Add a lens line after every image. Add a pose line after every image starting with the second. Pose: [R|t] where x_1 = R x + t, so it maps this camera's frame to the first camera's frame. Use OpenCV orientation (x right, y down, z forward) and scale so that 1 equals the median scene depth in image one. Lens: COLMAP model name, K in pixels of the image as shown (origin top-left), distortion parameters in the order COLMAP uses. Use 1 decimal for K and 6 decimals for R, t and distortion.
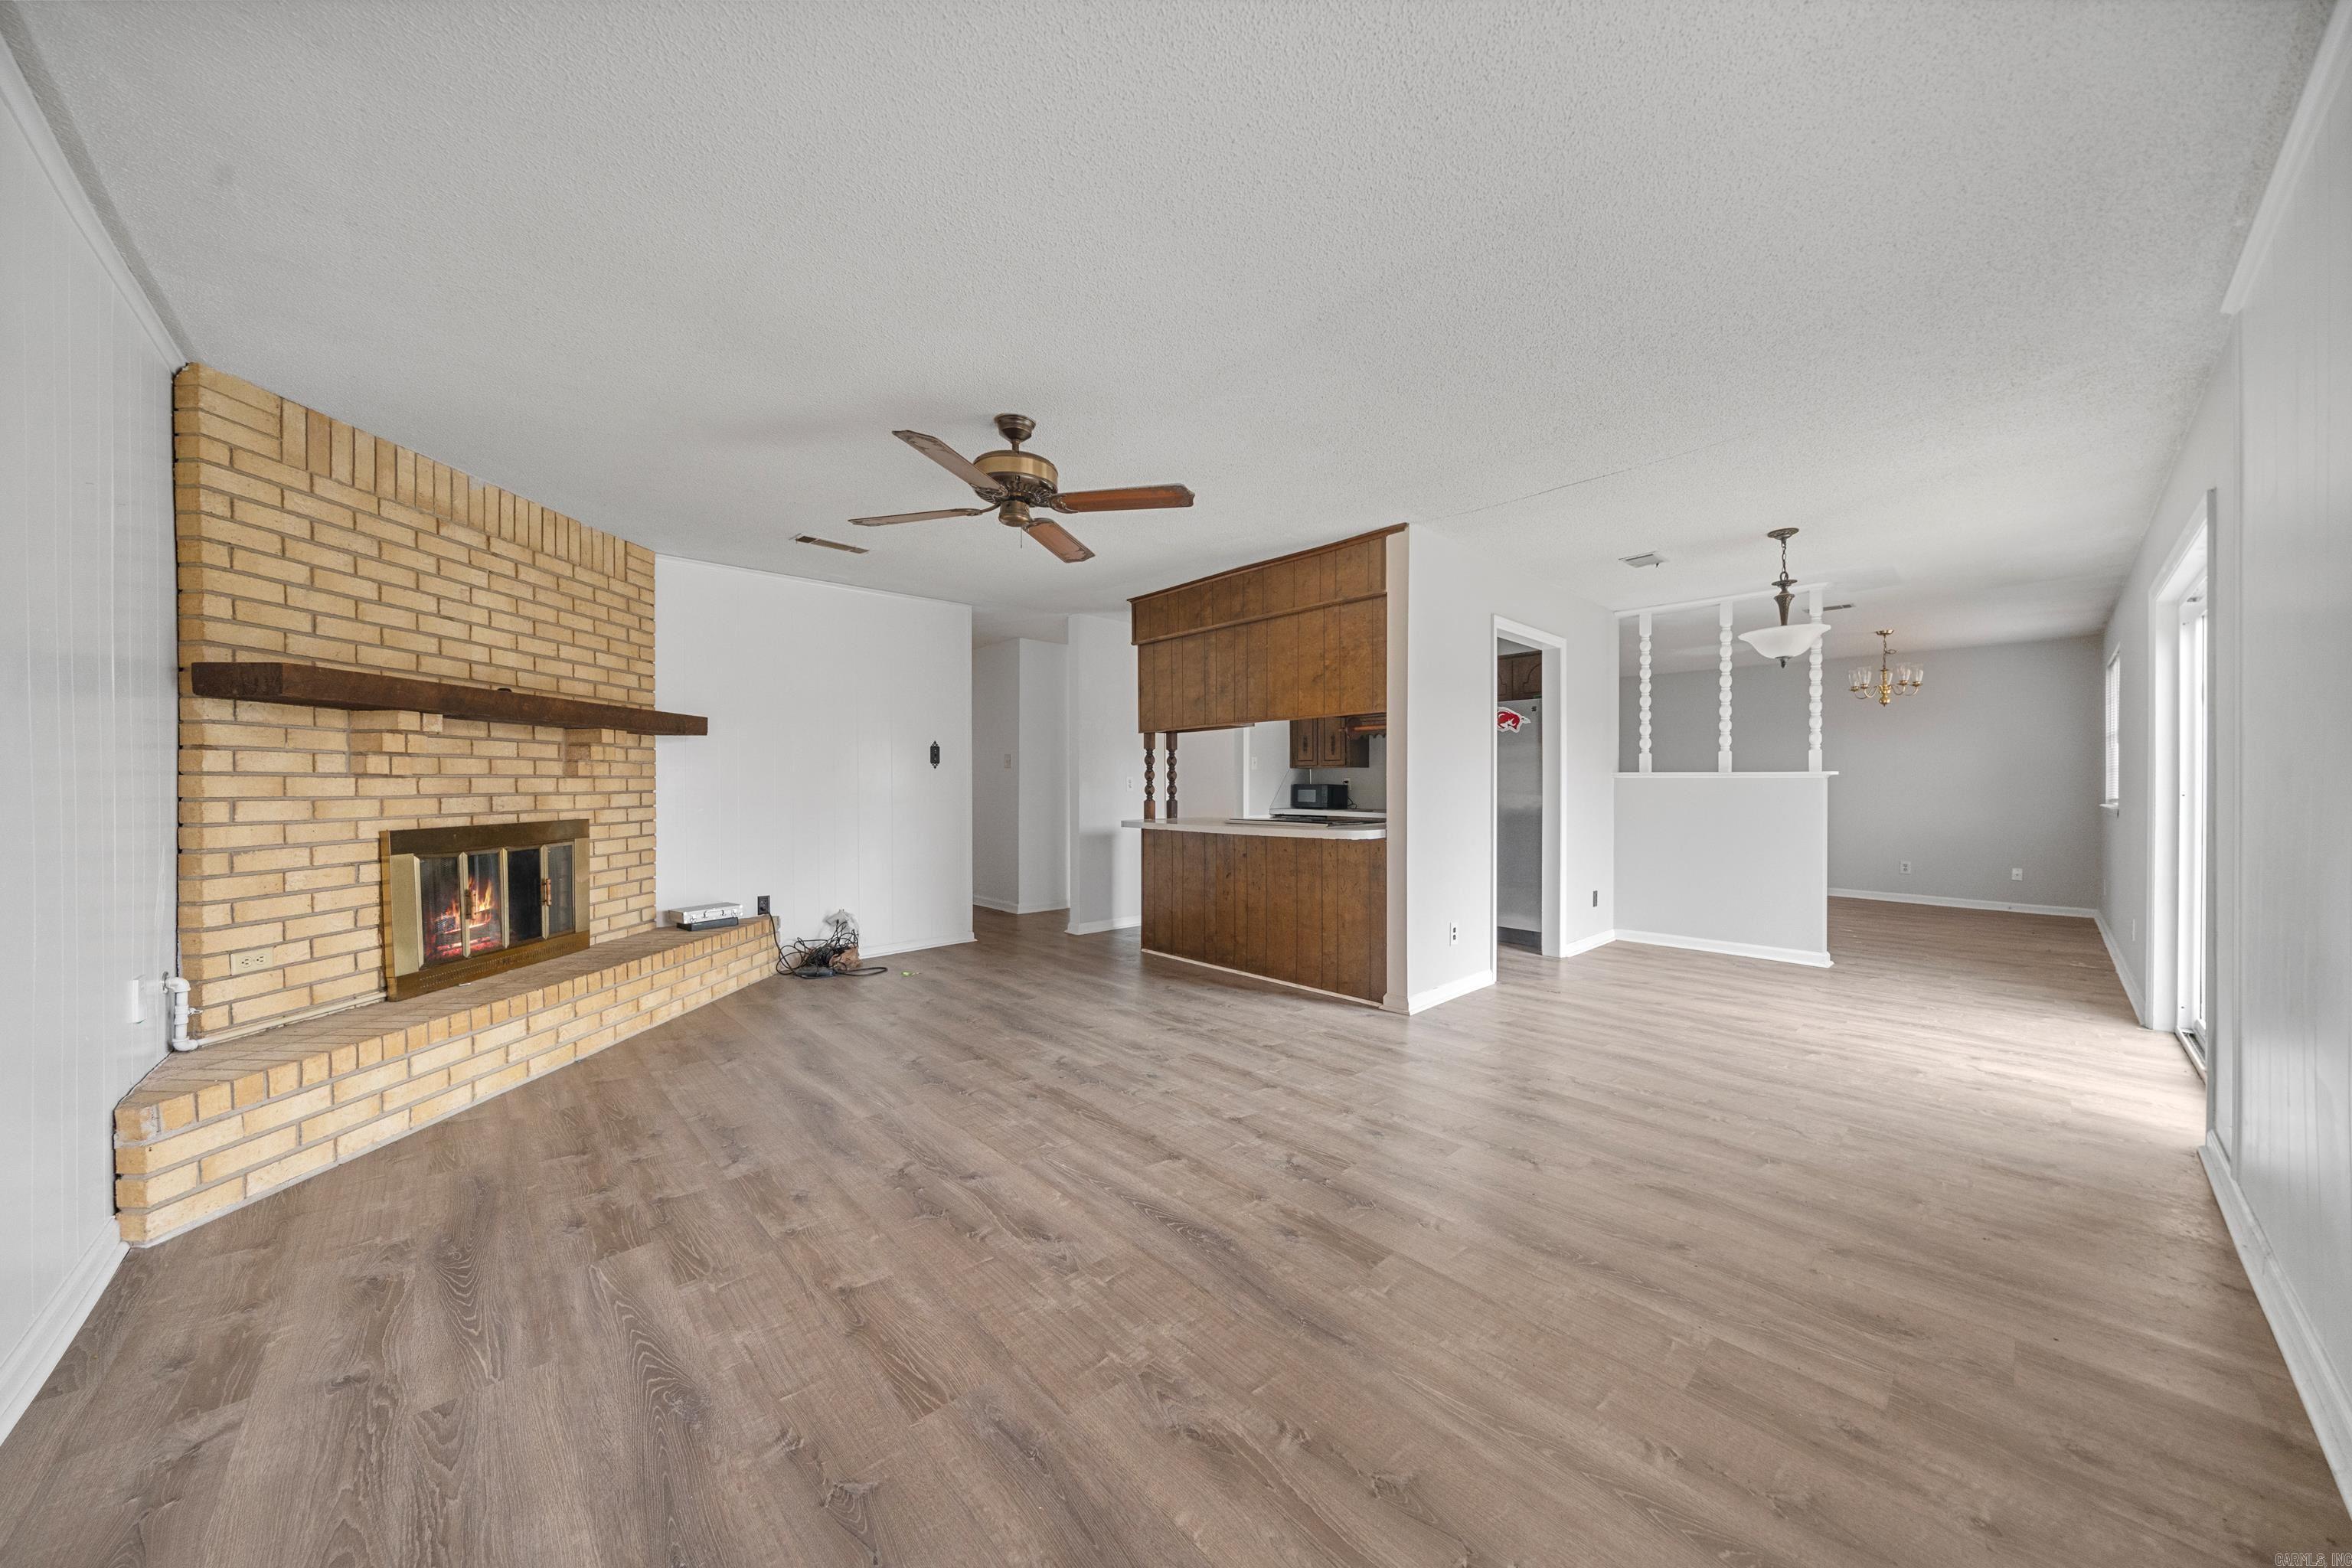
lens RADIAL K [[806.8, 0, 1176.0], [0, 806.8, 784.0], [0, 0, 1]] dist [-0.001234, -0.000099]
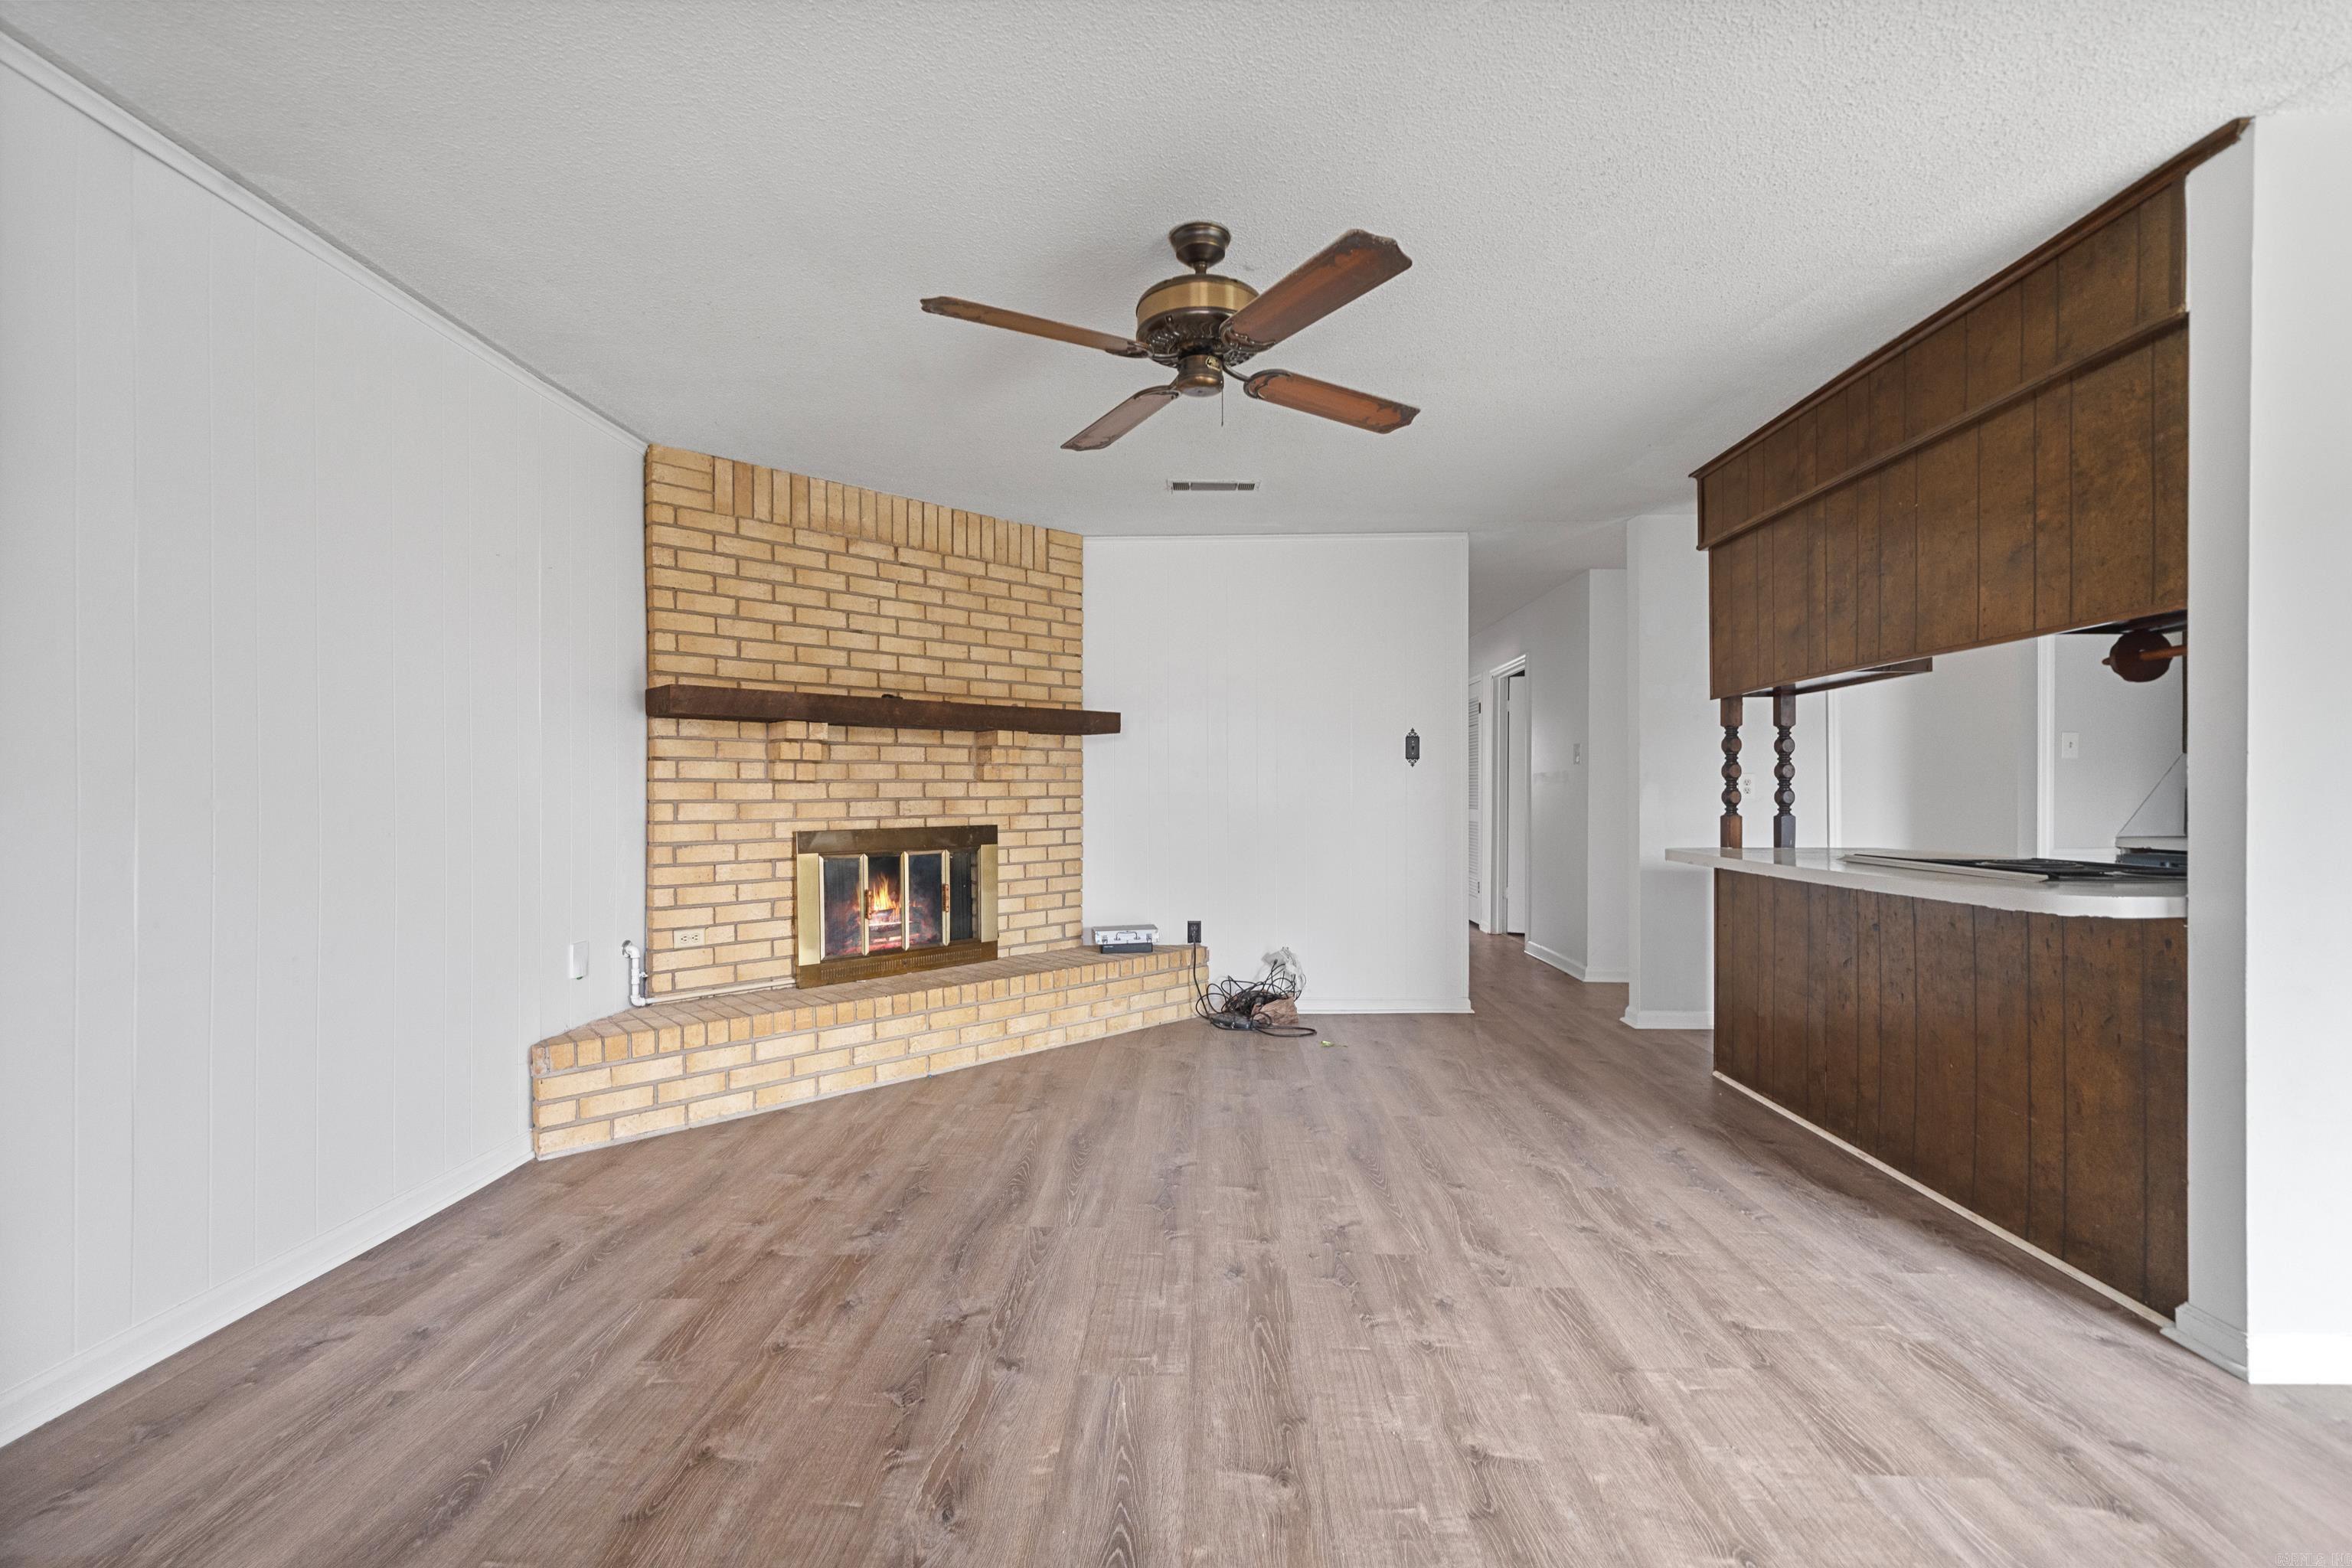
lens RADIAL K [[1006.8, 0, 1174.0], [0, 1006.8, 789.5], [0, 0, 1]] dist [0.000505, 0.000057]
pose [[0.712710, -0.000968, -0.701458, 0.290762], [0.001724, 0.999998, 0.000372, 0.001198], [0.701456, -0.001474, 0.712711, 0.324287]]
